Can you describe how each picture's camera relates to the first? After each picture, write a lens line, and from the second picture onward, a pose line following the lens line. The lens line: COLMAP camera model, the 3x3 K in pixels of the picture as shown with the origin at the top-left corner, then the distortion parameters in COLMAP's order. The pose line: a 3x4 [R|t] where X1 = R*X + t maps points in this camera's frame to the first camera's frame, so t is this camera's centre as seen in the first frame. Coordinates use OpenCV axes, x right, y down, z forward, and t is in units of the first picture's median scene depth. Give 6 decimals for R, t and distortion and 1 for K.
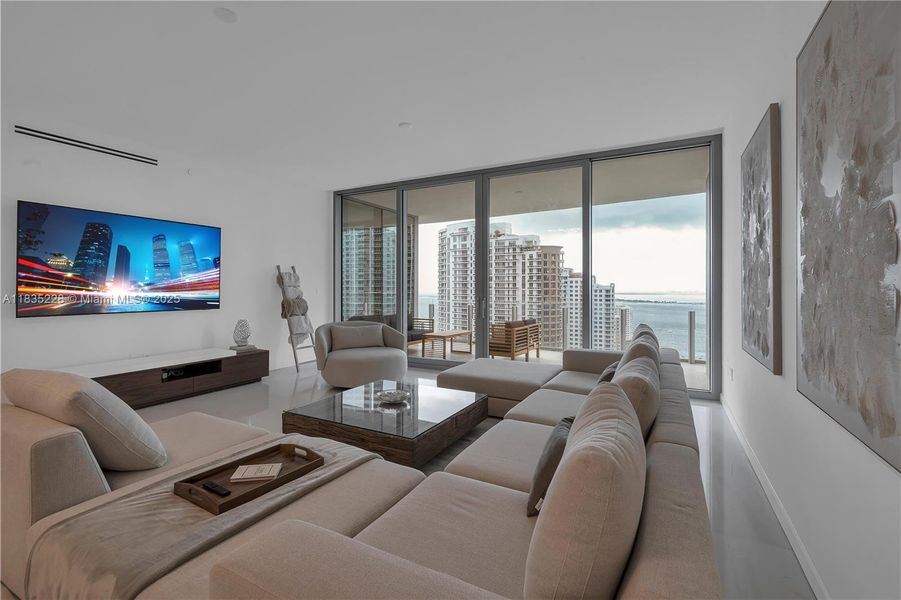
lens RADIAL K [[384.0, 0, 440.7], [0, 384.0, 287.8], [0, 0, 1]] dist [-0.013810, 0.001651]
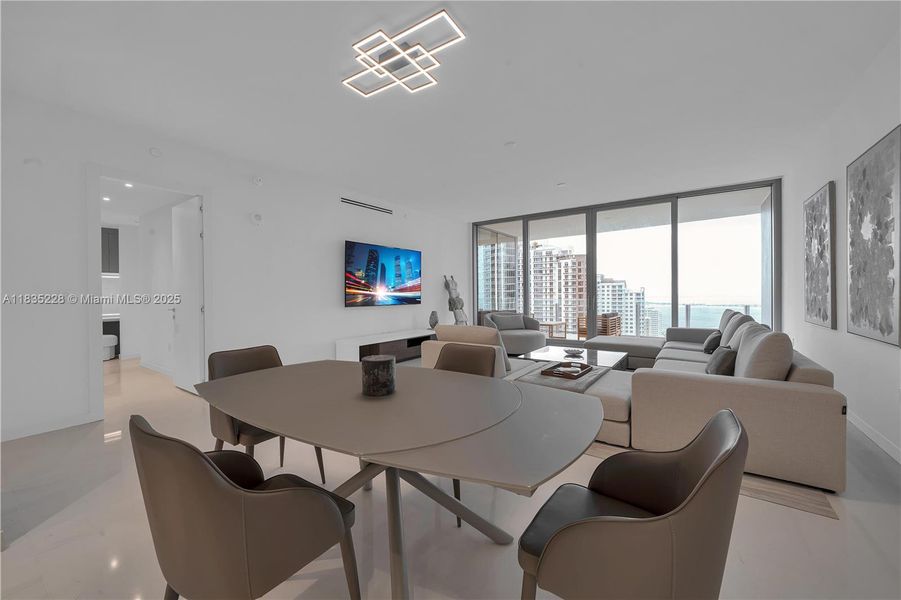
lens RADIAL K [[333.7, 0, 451.7], [0, 333.7, 295.4], [0, 0, 1]] dist [-0.004543, -0.000365]
pose [[0.995063, -0.008734, -0.098864, -0.377064], [0.009355, 0.999939, 0.005816, 0.017955], [0.098807, -0.006712, 0.995084, -0.369122]]
